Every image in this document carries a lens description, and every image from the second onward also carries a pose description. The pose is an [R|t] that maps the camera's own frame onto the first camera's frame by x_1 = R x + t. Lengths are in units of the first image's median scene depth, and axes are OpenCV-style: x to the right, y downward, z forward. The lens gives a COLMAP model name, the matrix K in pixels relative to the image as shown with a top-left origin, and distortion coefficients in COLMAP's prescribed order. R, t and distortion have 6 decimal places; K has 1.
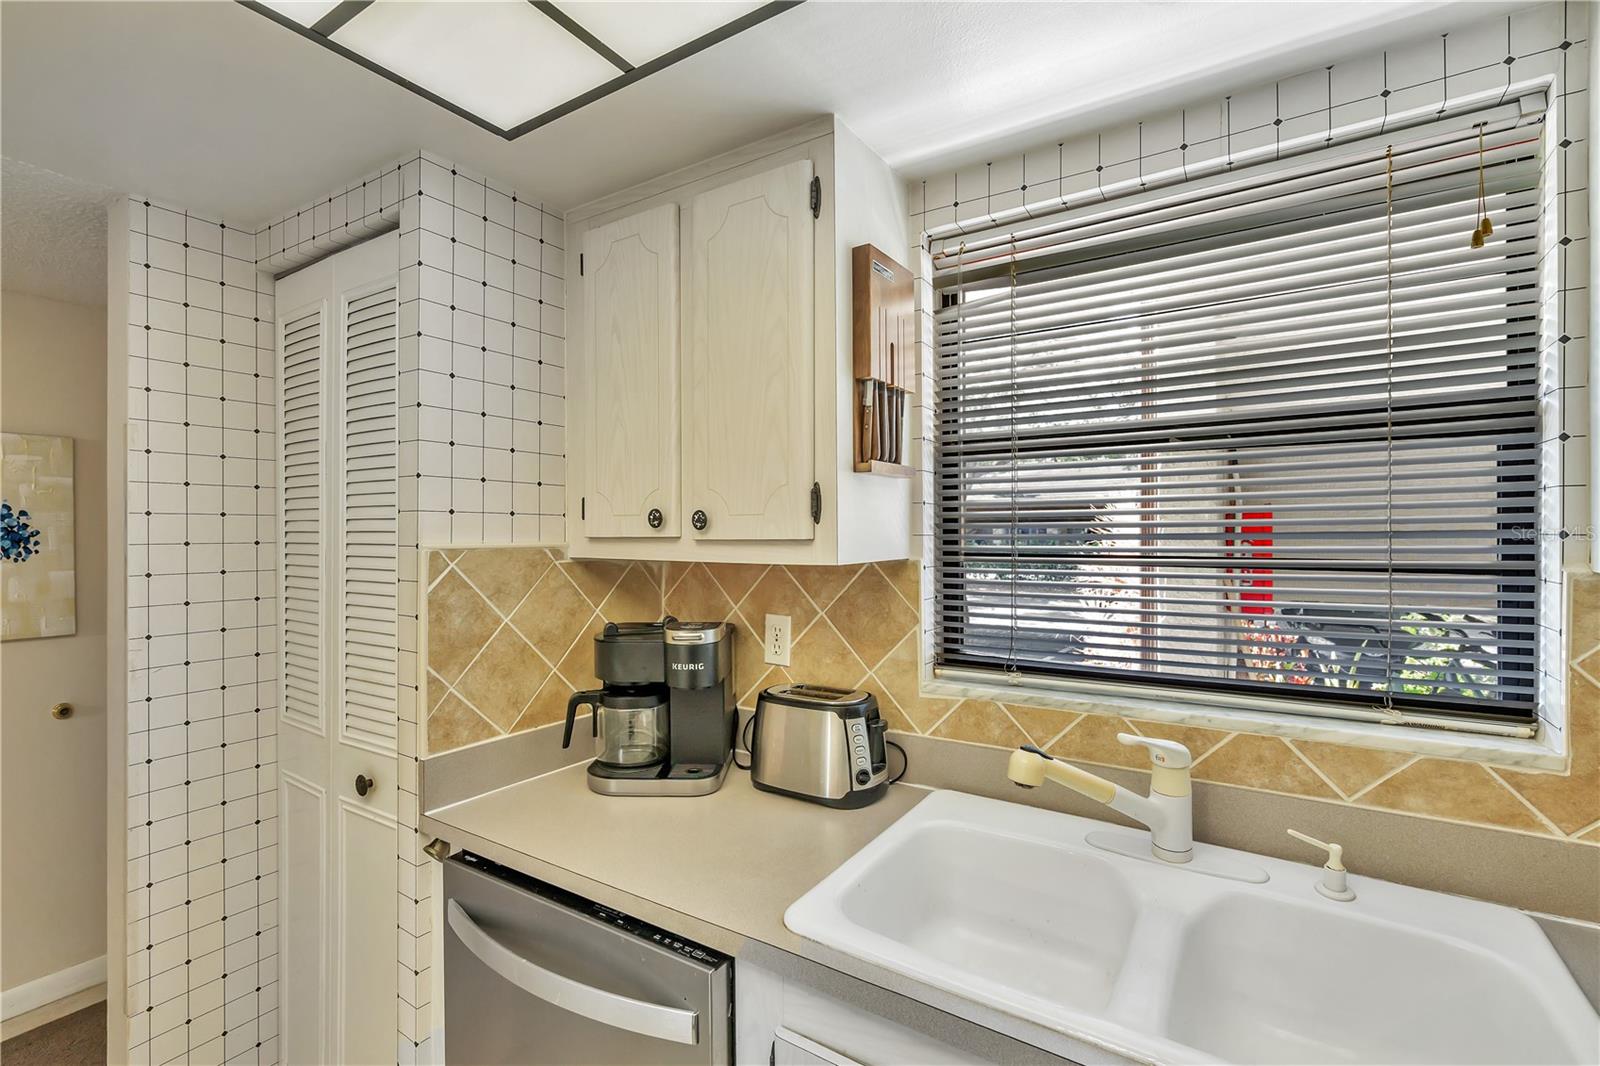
lens RADIAL K [[730.5, 0, 800.0], [0, 730.5, 533.0], [0, 0, 1]] dist [-0.000631, -0.000078]
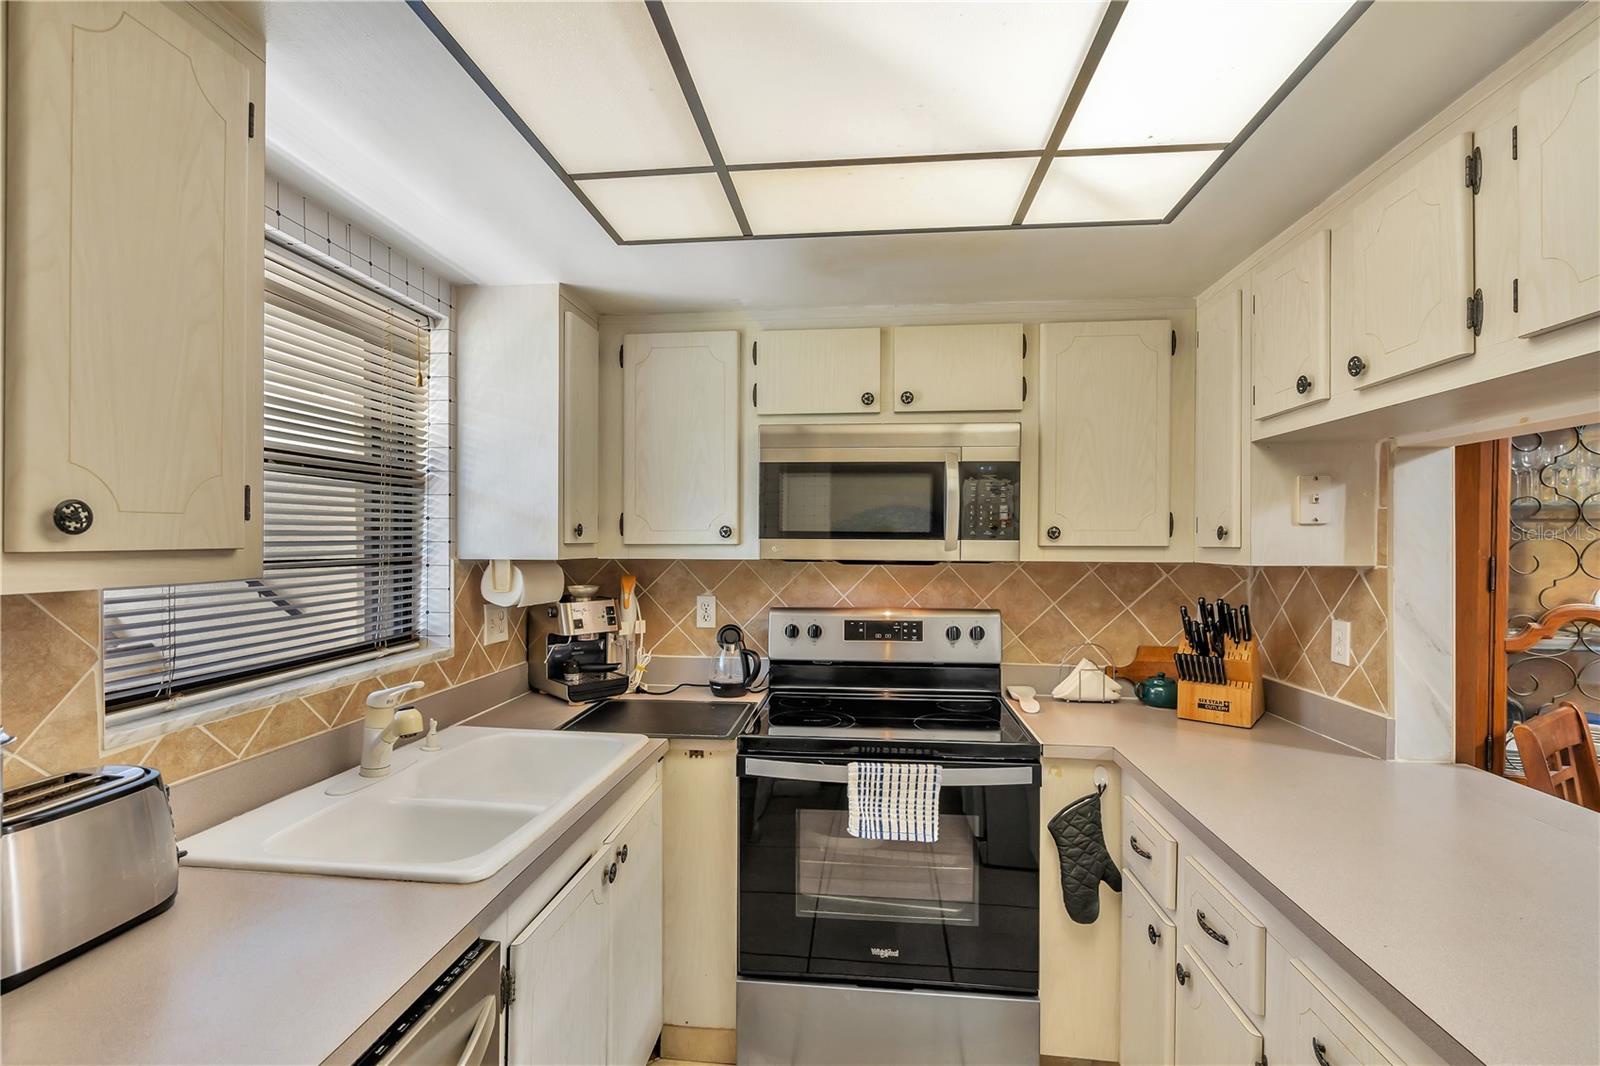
lens RADIAL K [[734.4, 0, 799.0], [0, 734.4, 540.8], [0, 0, 1]] dist [-0.002313, -0.000421]
pose [[-0.455450, 0.001428, 0.890260, -0.962289], [-0.001323, 0.999997, -0.002281, 0.001853], [-0.890260, -0.002216, -0.455446, 0.813814]]
